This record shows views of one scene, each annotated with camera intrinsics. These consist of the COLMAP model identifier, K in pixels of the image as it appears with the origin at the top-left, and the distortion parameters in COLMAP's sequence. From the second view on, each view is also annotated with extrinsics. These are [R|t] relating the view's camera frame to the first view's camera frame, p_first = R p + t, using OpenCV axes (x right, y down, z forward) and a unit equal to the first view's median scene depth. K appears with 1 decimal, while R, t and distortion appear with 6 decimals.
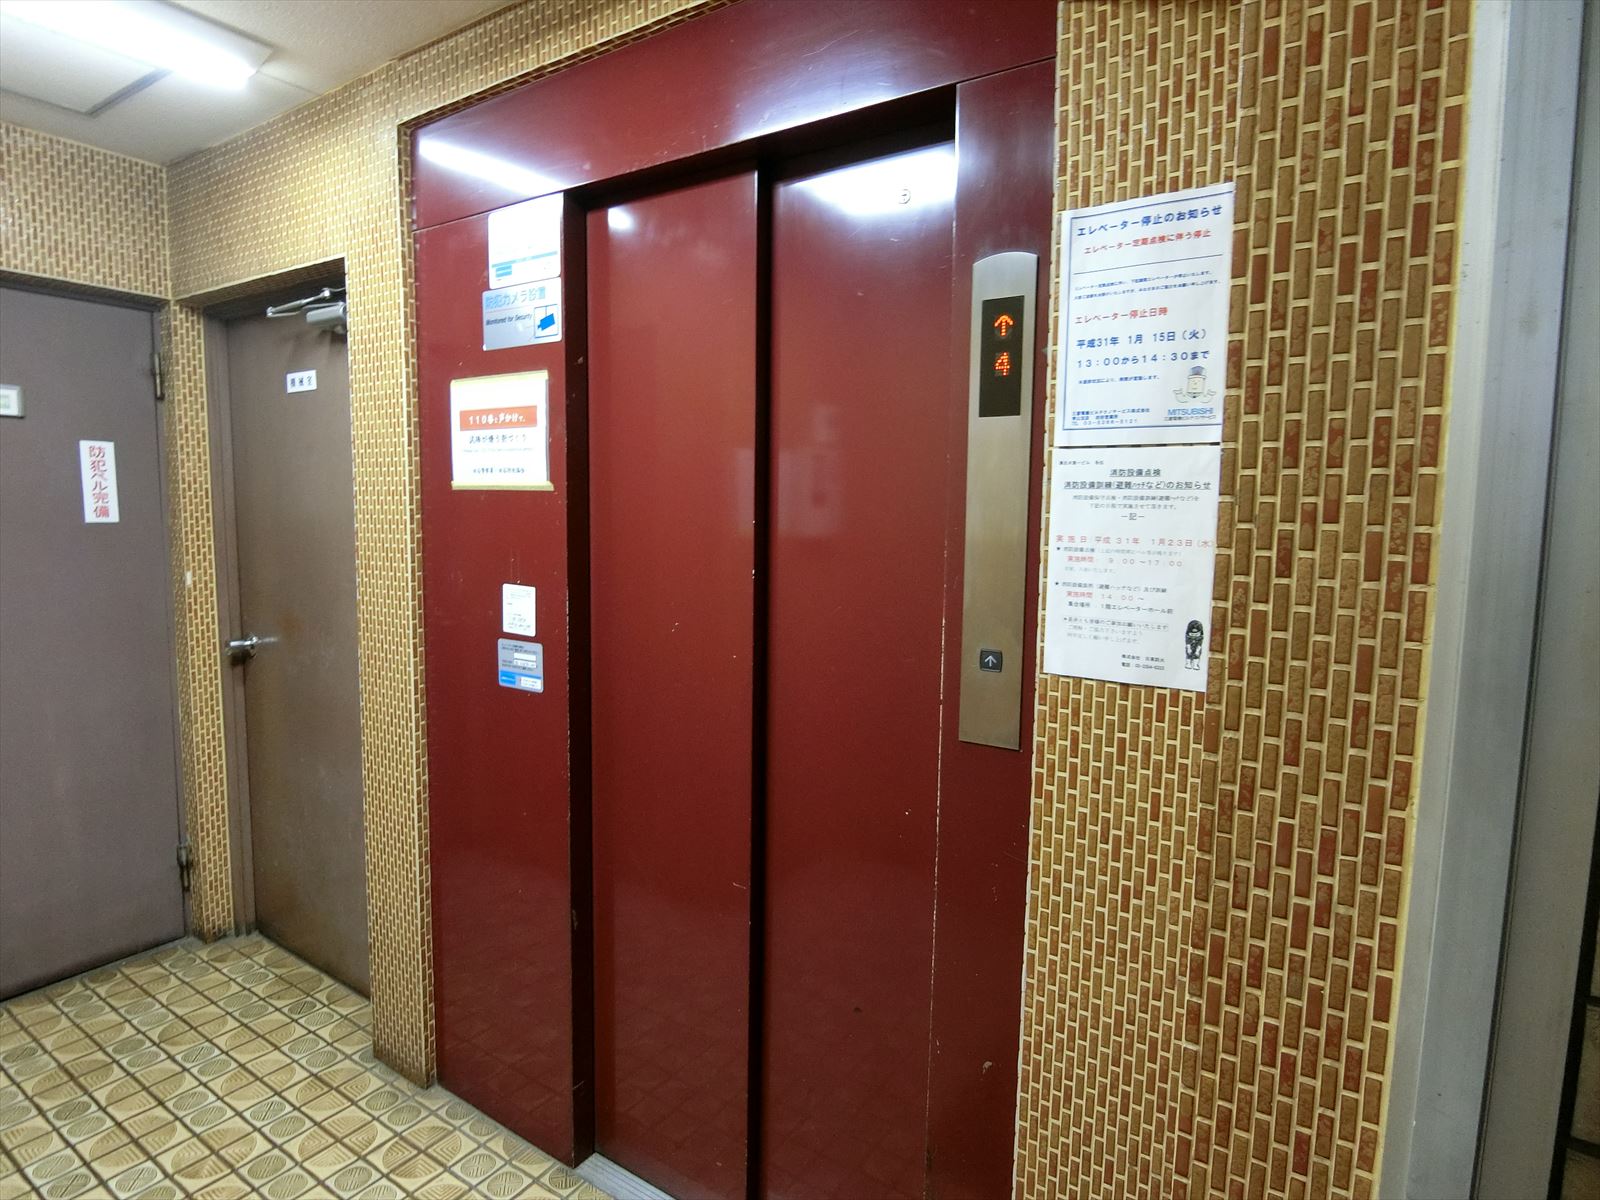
lens RADIAL K [[895.2, 0, 794.6], [0, 895.2, 589.8], [0, 0, 1]] dist [-0.002268, -0.008424]
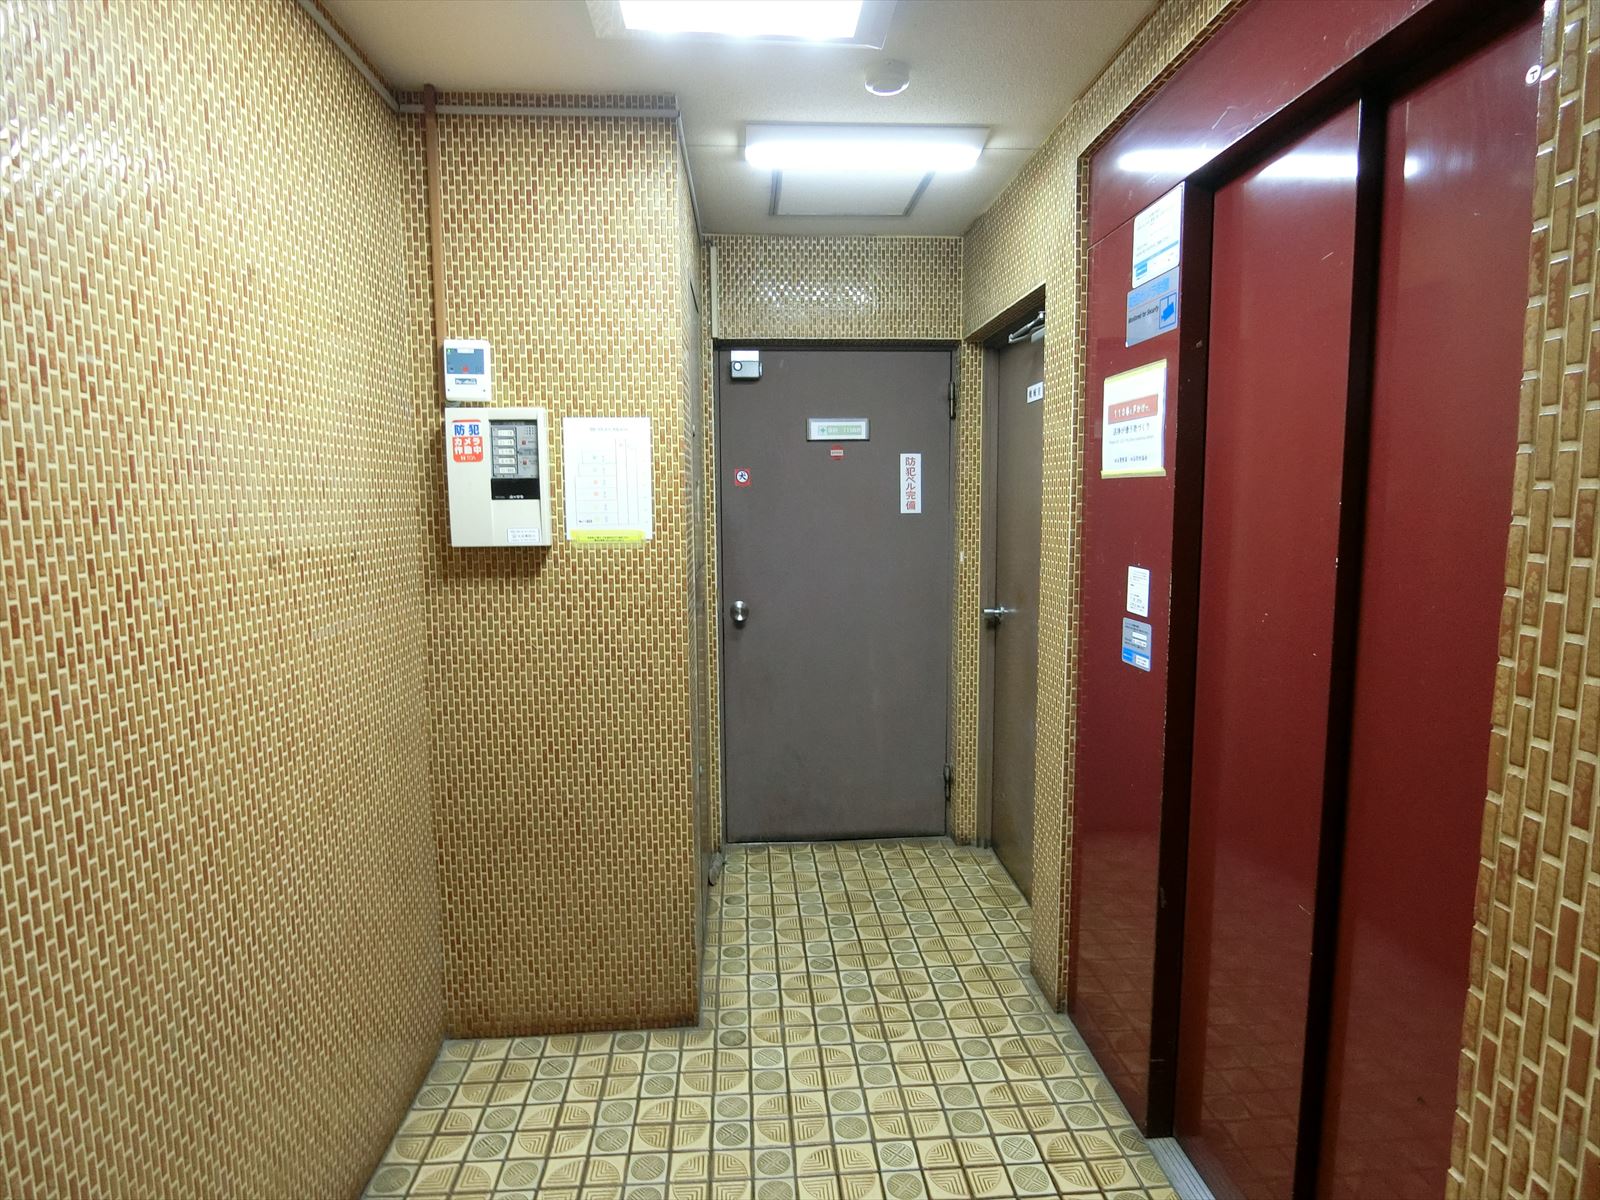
lens RADIAL K [[895.2, 0, 776.3], [0, 895.2, 586.0], [0, 0, 1]] dist [-0.002268, -0.008424]
pose [[0.599403, 0.053838, -0.798635, 0.261021], [-0.051445, 0.998264, 0.028685, 0.007627], [0.798793, 0.023892, 0.601132, 0.028399]]
